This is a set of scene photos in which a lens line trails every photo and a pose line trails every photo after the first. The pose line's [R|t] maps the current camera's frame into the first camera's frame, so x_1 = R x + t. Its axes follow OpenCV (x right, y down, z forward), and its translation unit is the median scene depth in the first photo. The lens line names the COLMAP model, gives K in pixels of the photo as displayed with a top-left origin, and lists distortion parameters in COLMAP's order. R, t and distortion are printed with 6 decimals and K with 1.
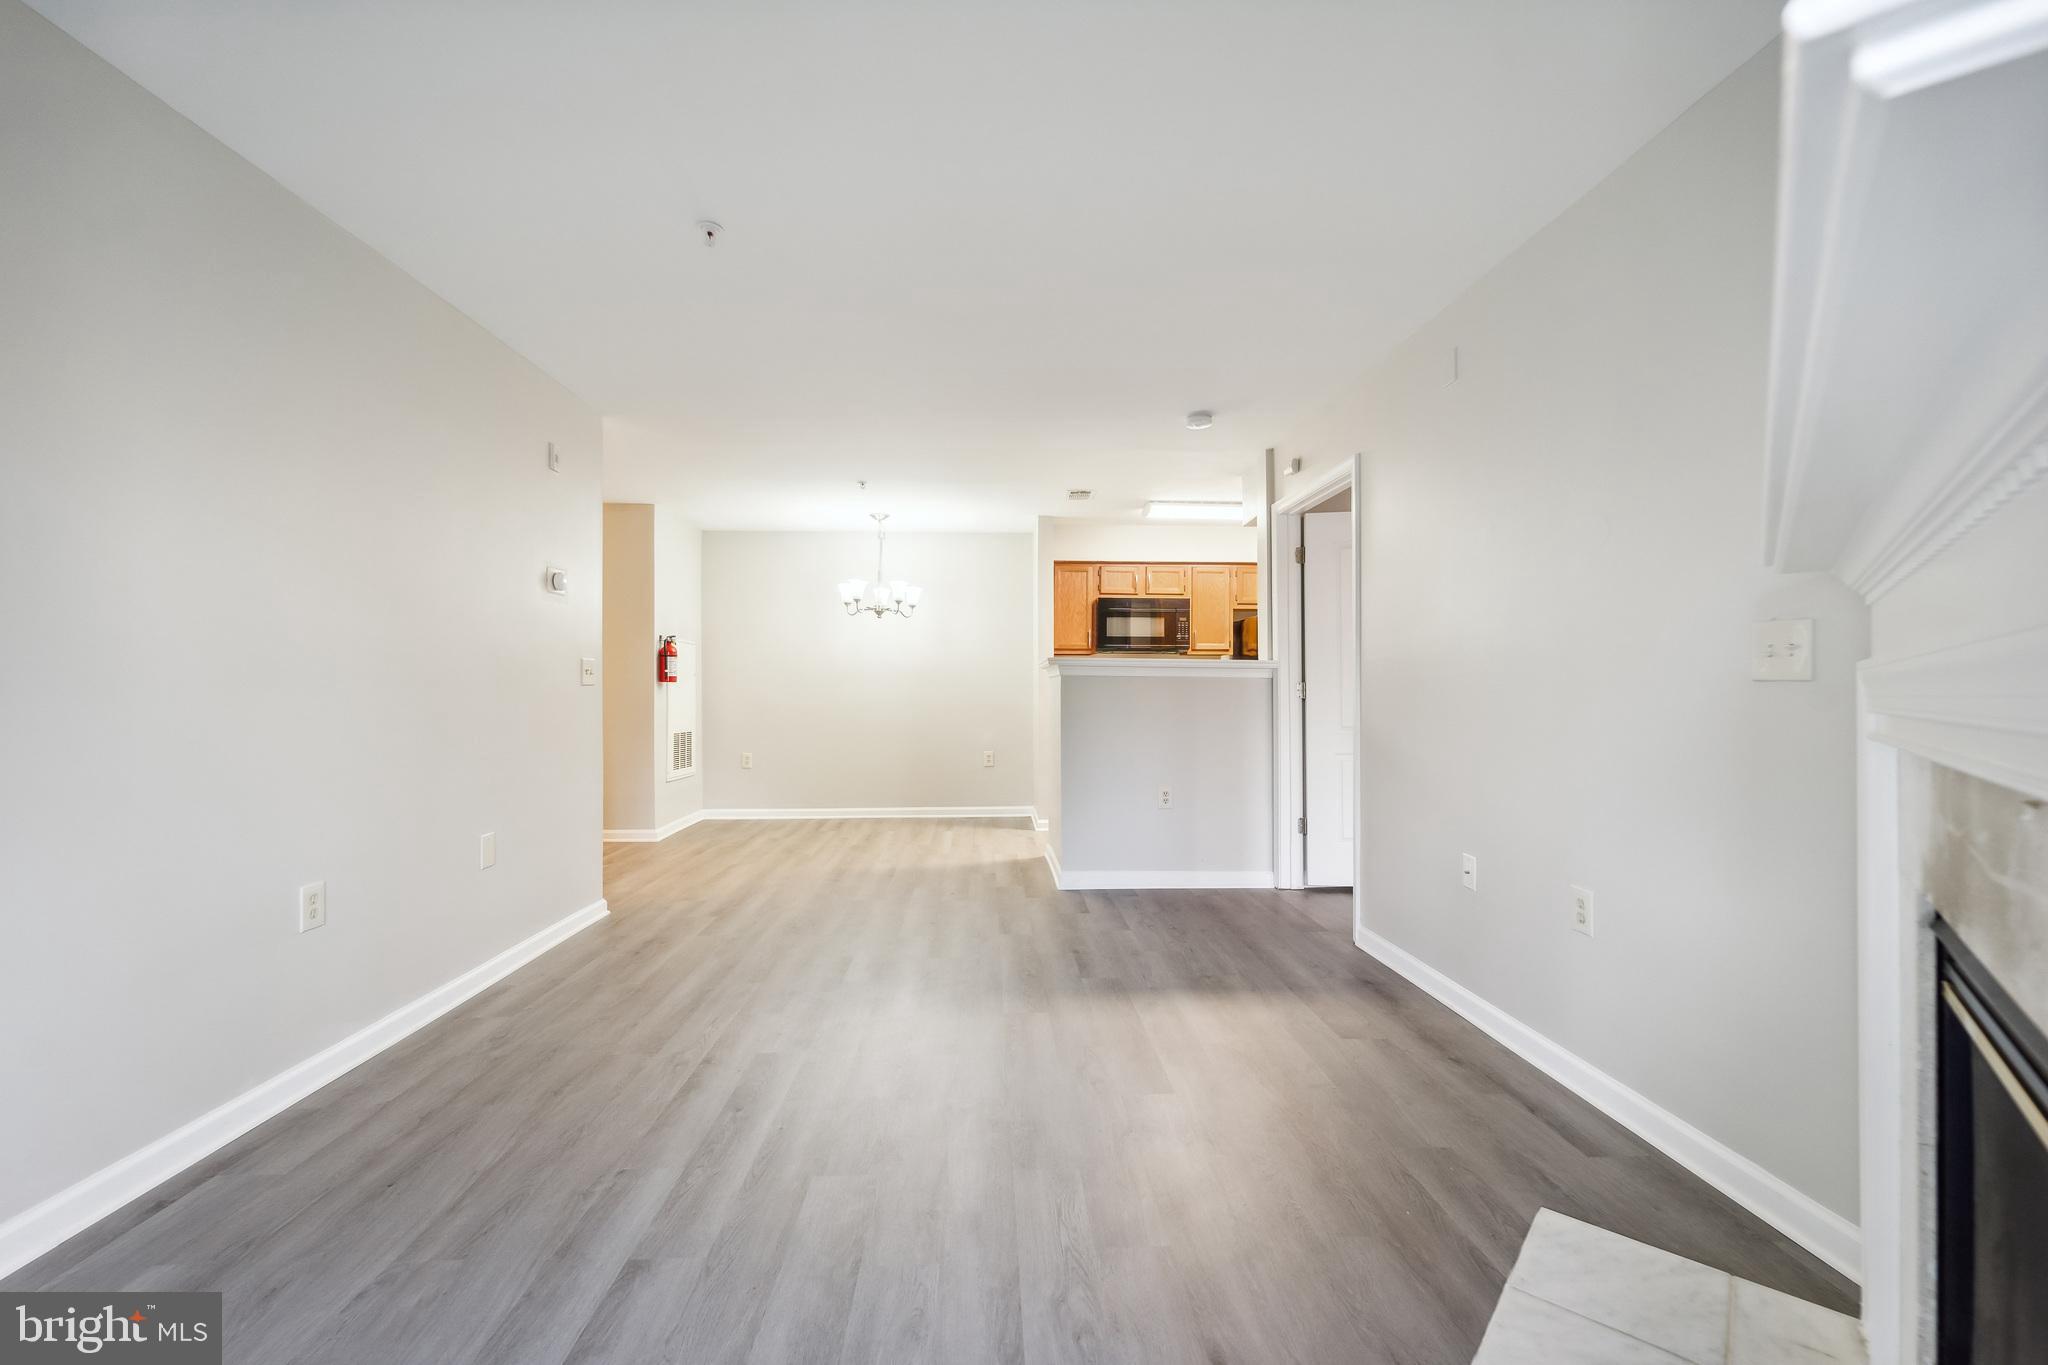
lens RADIAL K [[836.8, 0, 1021.8], [0, 836.8, 681.4], [0, 0, 1]] dist [0.001136, -0.000668]
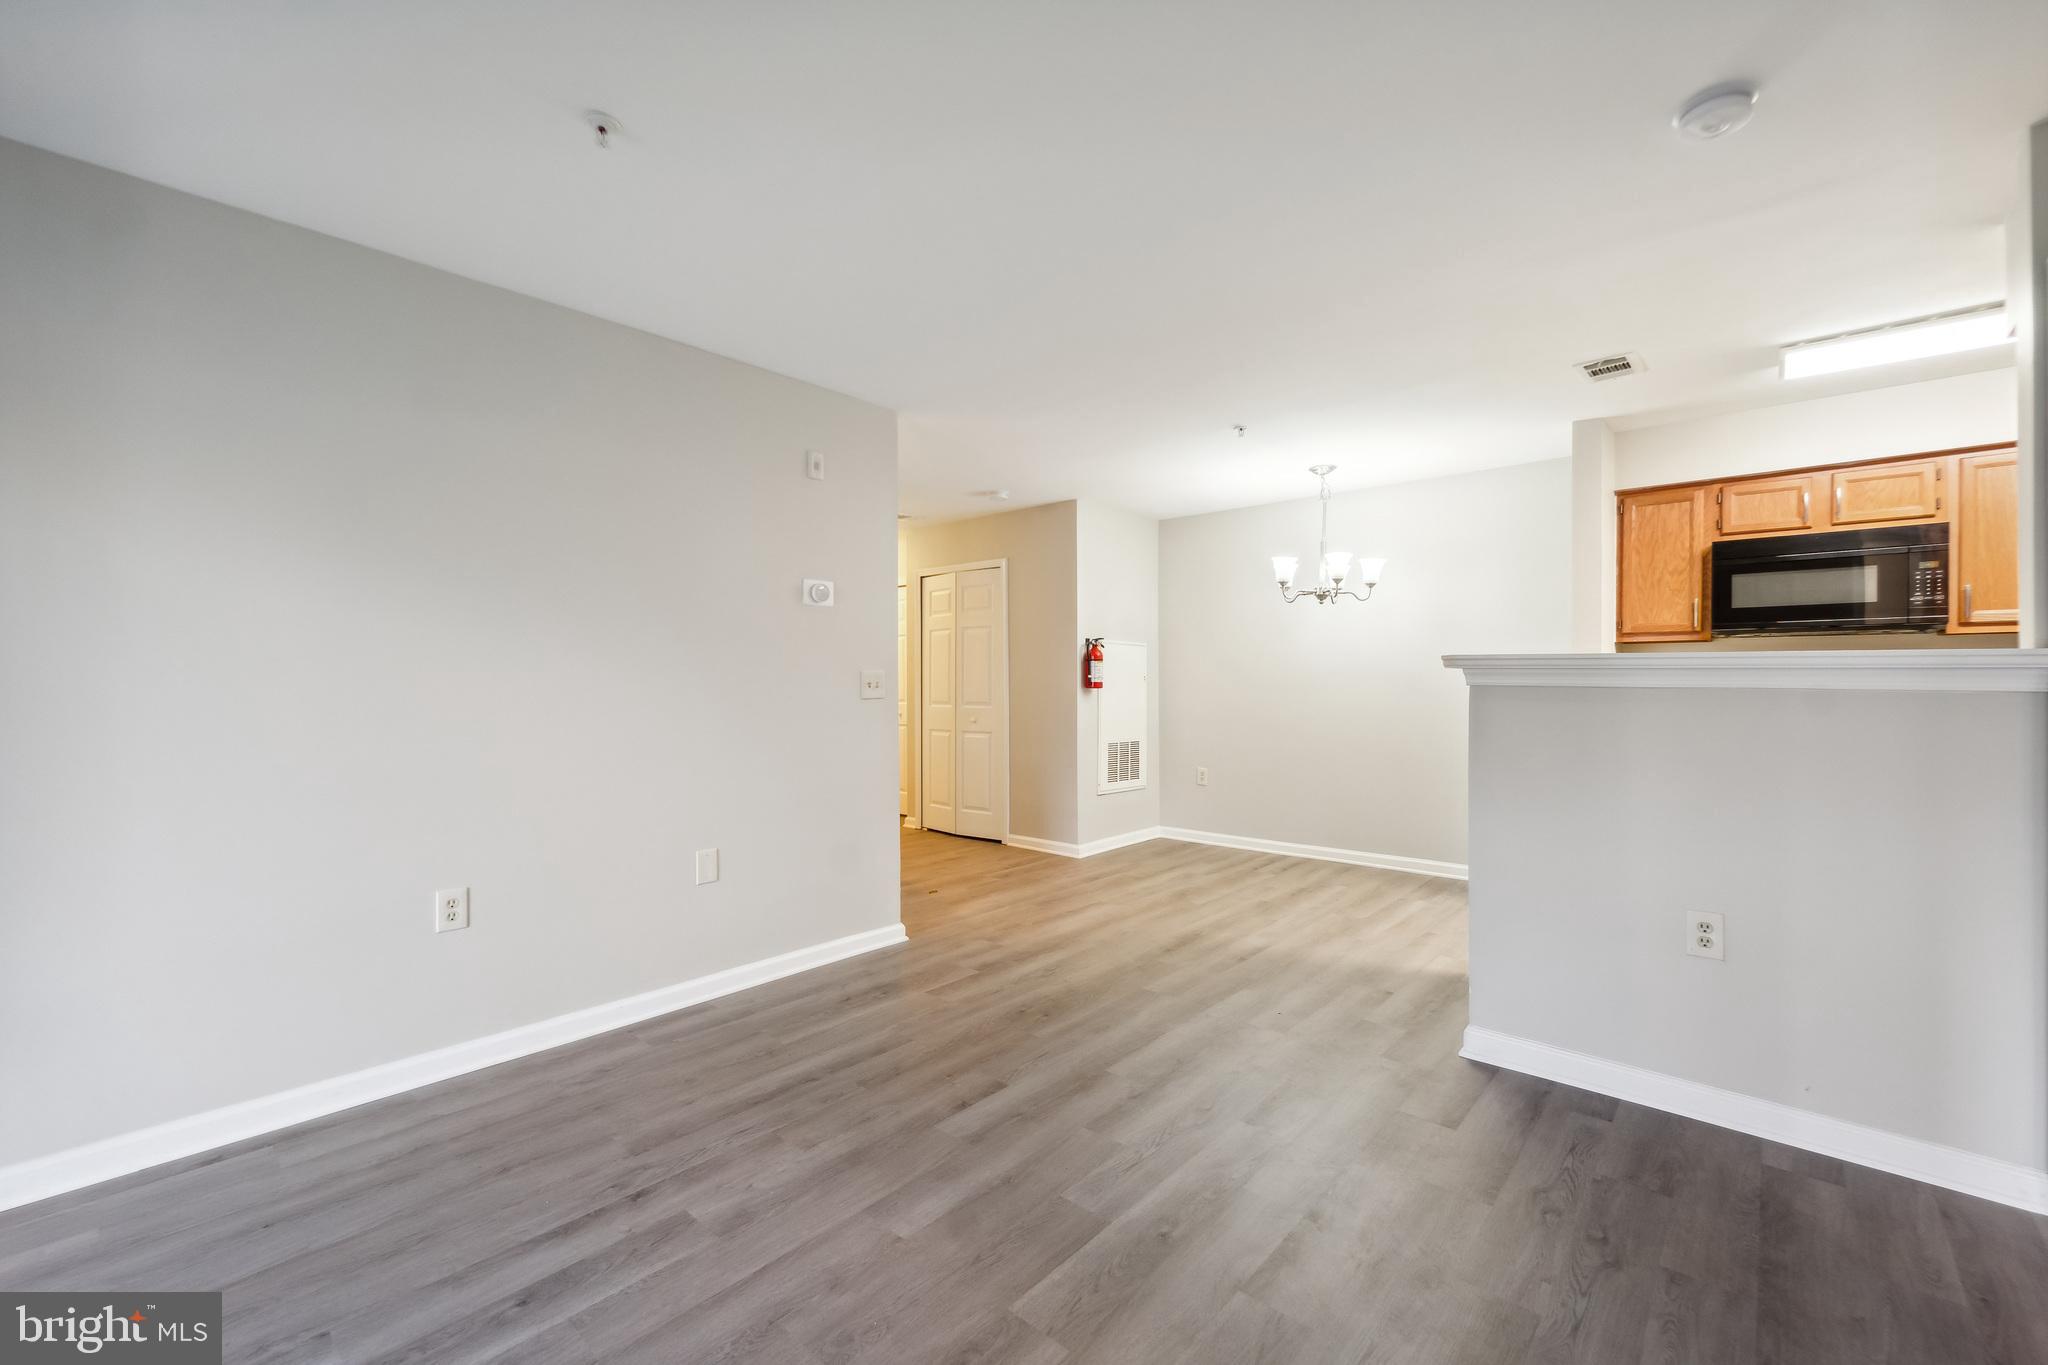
lens RADIAL K [[836.8, 0, 1021.8], [0, 836.8, 681.4], [0, 0, 1]] dist [0.001136, -0.000668]
pose [[0.712972, -0.002898, -0.701186, 0.173288], [0.008286, 0.999956, 0.004293, -0.011415], [0.701143, -0.008871, 0.712965, 0.278906]]
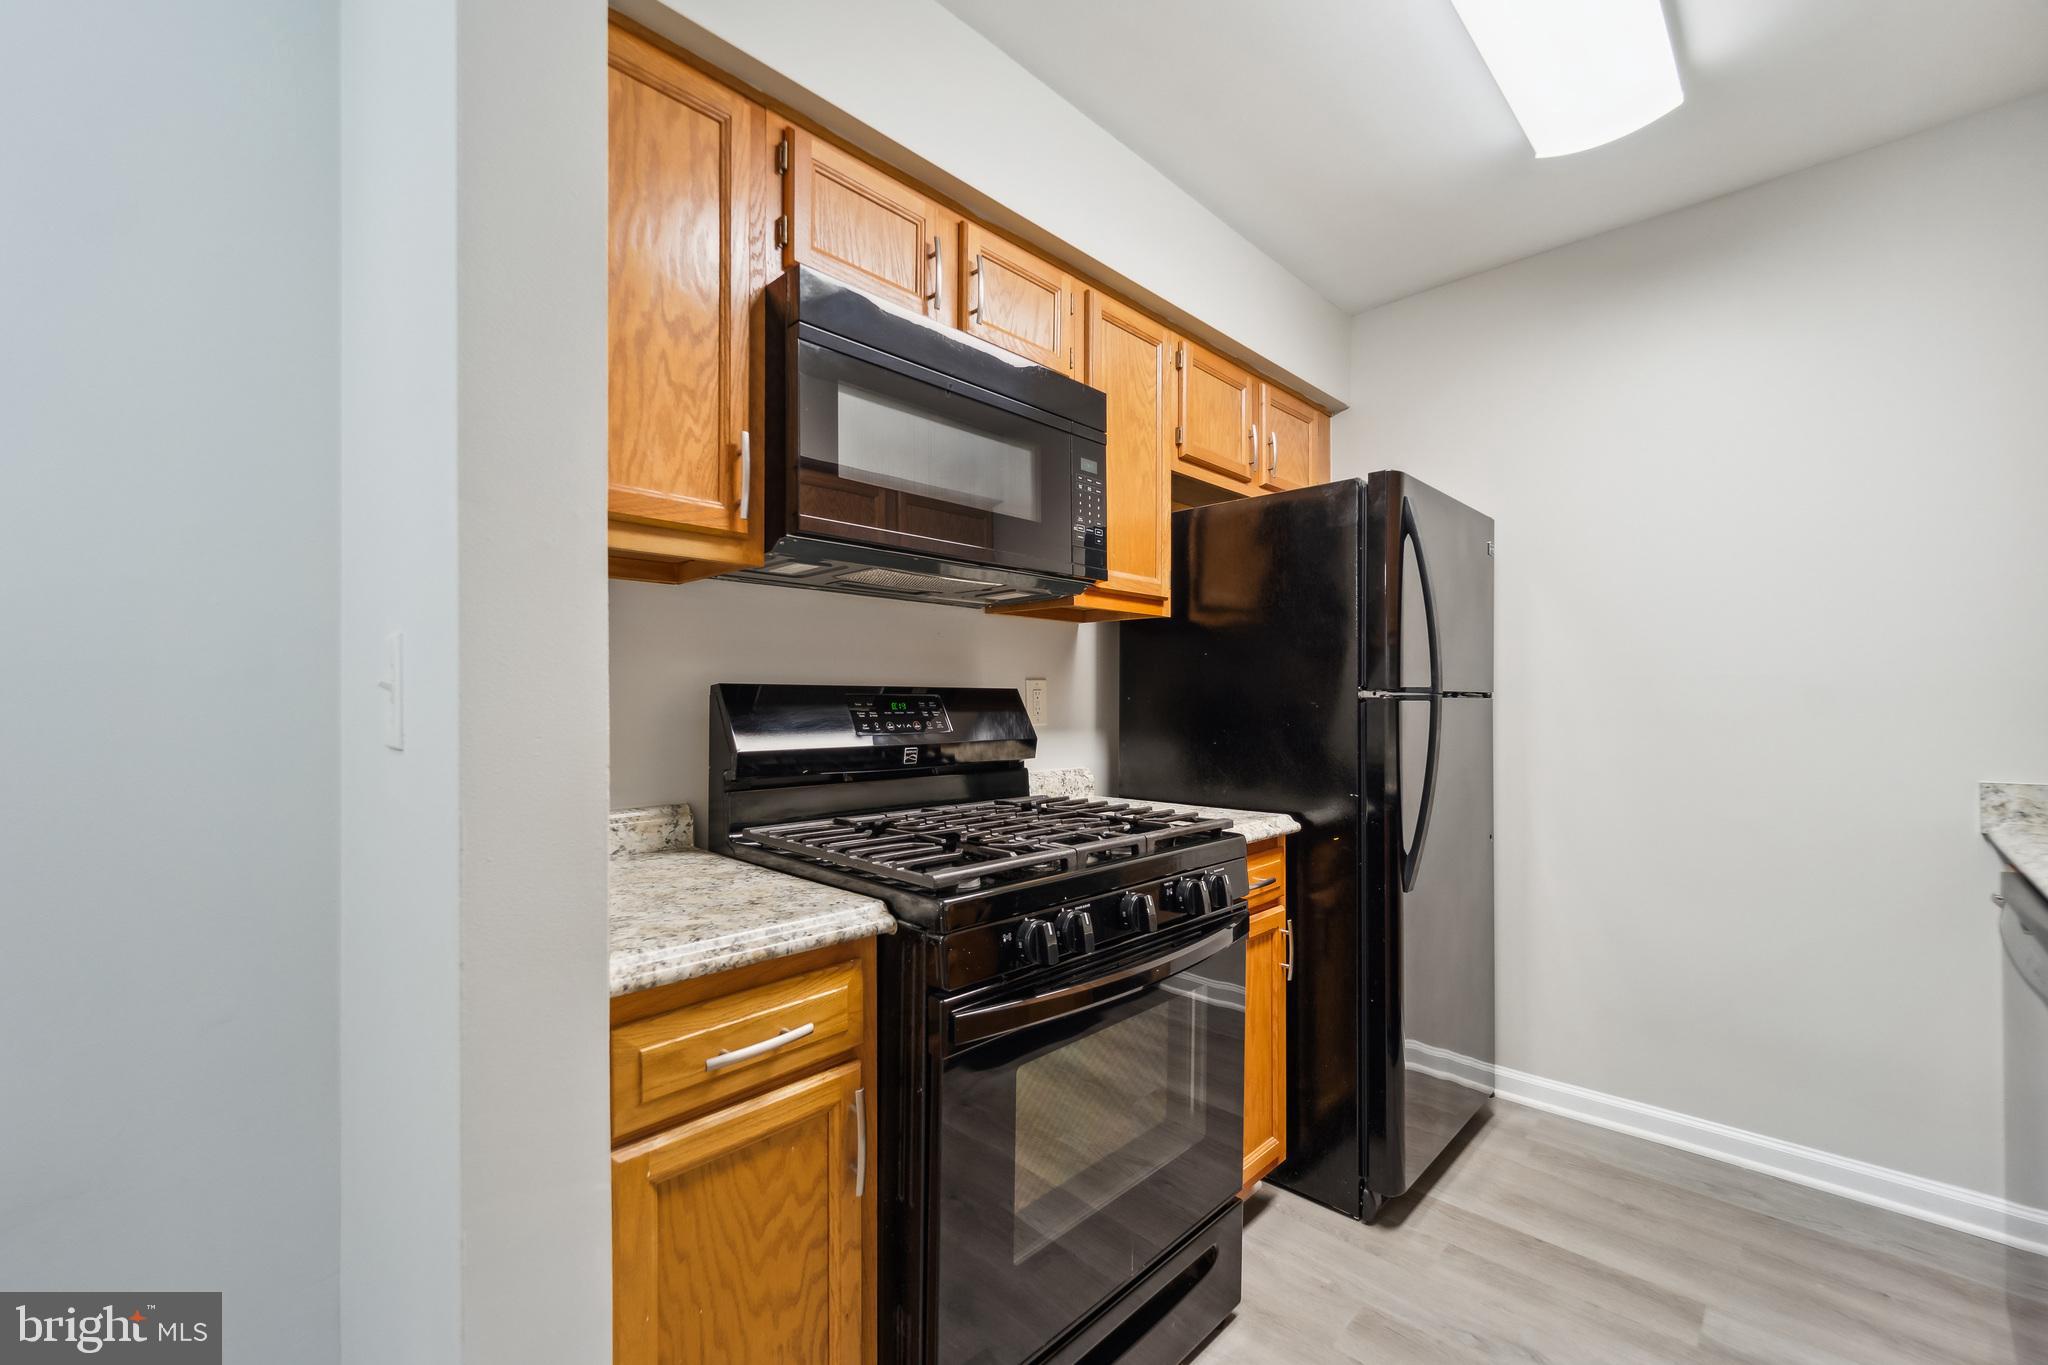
lens RADIAL K [[842.8, 0, 1016.6], [0, 842.8, 693.7], [0, 0, 1]] dist [0.000307, -0.000727]
pose [[0.735737, 0.004374, 0.677253, -0.001101], [-0.003978, 0.999990, -0.002137, -0.003088], [-0.677255, -0.001121, 0.735747, 0.913556]]
